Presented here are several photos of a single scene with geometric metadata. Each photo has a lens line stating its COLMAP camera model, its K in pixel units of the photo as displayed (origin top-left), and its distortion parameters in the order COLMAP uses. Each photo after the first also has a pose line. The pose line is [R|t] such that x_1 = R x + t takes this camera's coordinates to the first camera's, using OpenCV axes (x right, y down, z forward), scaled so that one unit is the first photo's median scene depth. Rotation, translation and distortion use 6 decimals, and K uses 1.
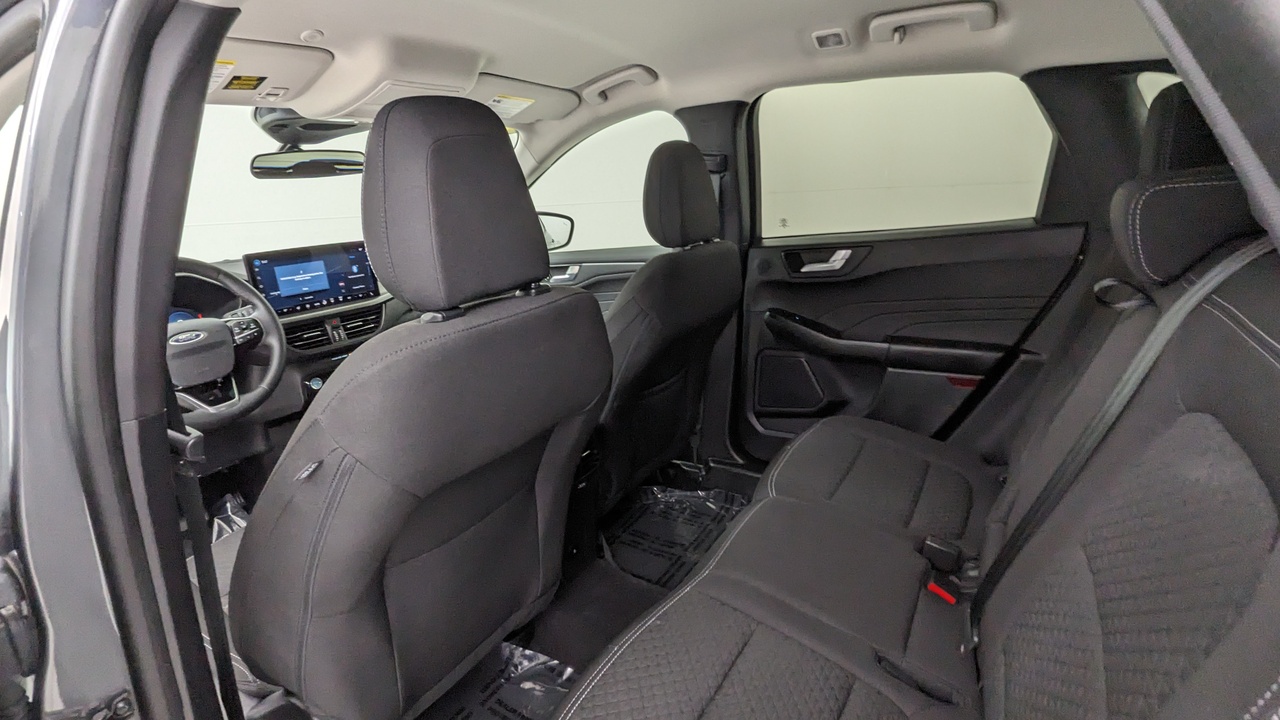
lens RADIAL K [[607.4, 0, 635.8], [0, 607.4, 362.5], [0, 0, 1]] dist [-0.015954, -0.000071]
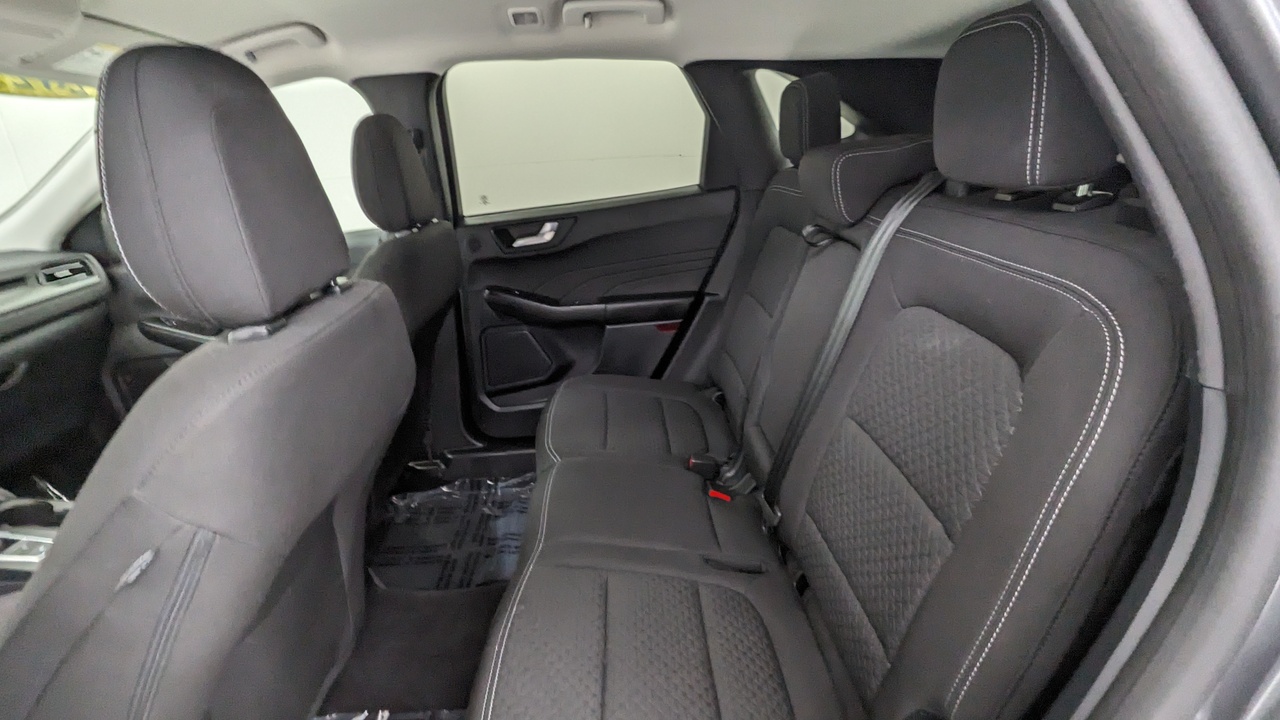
lens RADIAL K [[607.4, 0, 643.7], [0, 607.4, 361.5], [0, 0, 1]] dist [-0.015954, -0.000071]
pose [[0.822857, -0.188186, 0.536184, -0.145399], [0.171433, 0.981819, 0.081501, -0.006310], [-0.541773, 0.024856, 0.840157, 0.031140]]
